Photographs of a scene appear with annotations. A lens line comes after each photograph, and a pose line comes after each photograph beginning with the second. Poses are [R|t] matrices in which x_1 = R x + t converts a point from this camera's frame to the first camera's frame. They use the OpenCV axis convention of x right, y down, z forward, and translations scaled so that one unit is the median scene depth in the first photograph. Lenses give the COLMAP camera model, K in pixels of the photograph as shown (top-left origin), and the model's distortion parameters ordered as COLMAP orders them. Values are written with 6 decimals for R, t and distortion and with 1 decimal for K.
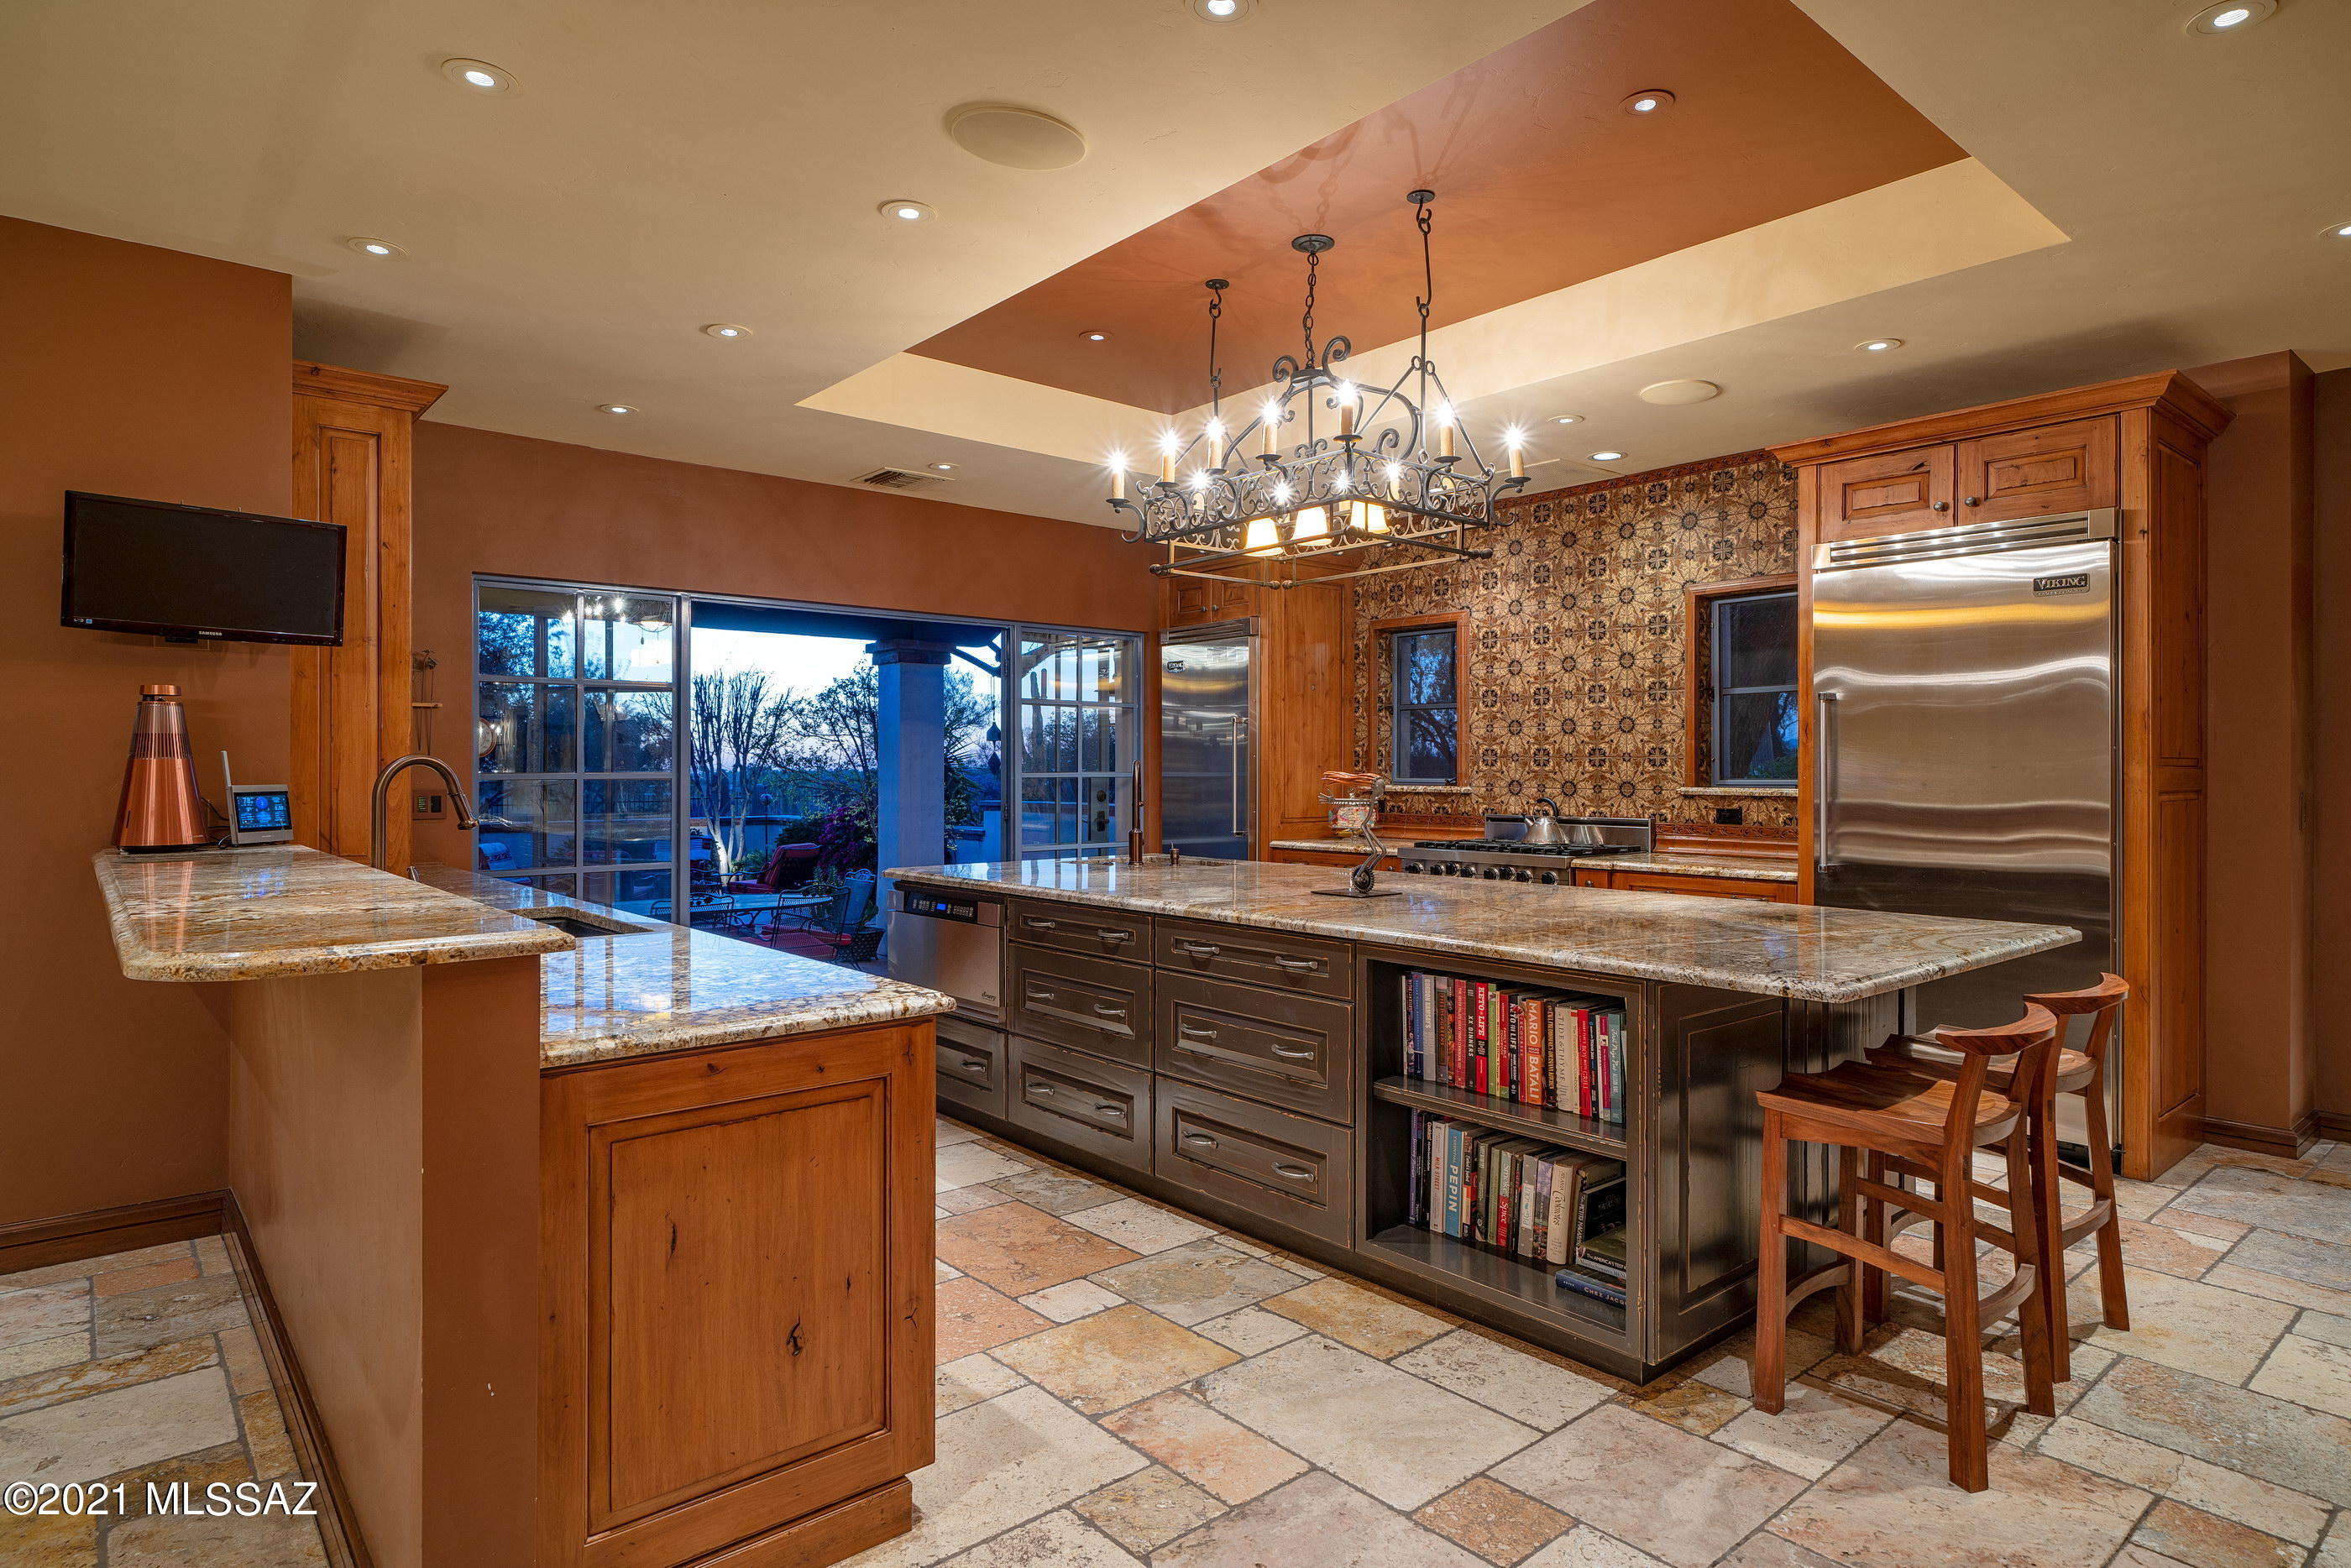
lens RADIAL K [[1262.5, 0, 1183.1], [0, 1262.5, 768.2], [0, 0, 1]] dist [0.001263, 0.001269]
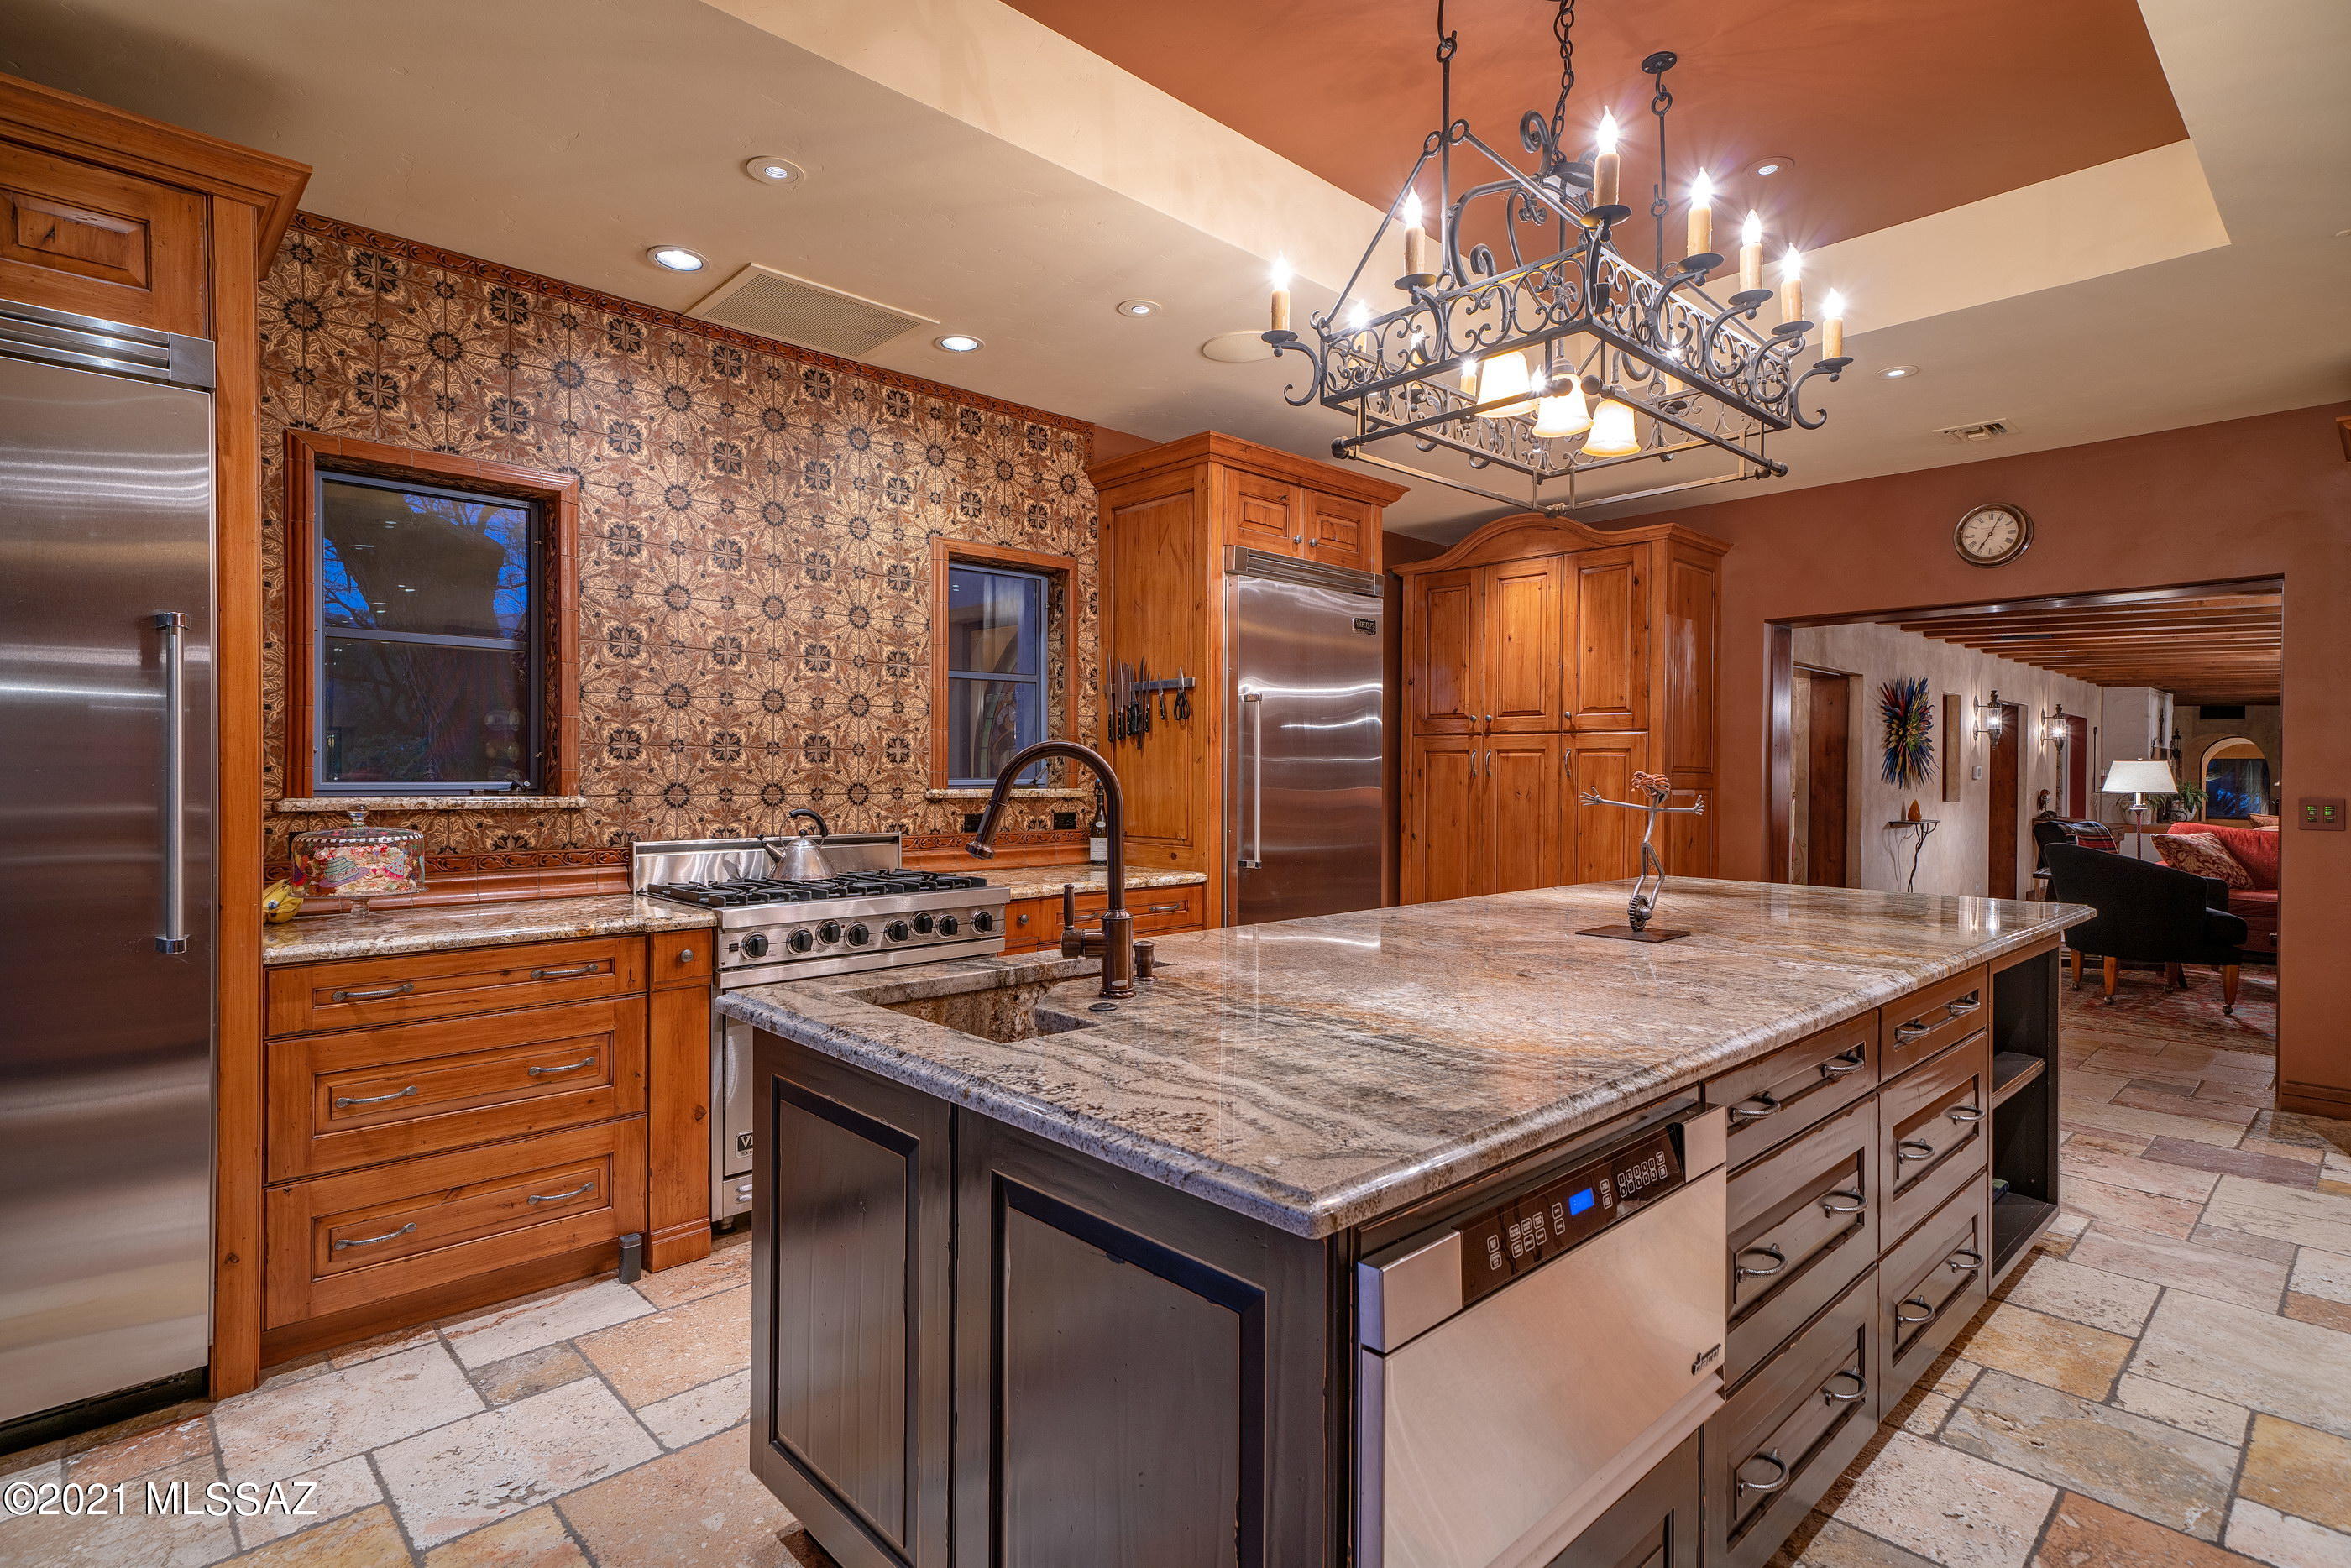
lens RADIAL K [[1213.3, 0, 1223.9], [0, 1213.3, 783.9], [0, 0, 1]] dist [0.020773, 0.000910]
pose [[-0.069362, -0.010308, 0.997538, -0.369712], [-0.004395, 0.999940, 0.010027, 0.003069], [-0.997582, -0.003689, -0.069403, 0.847462]]
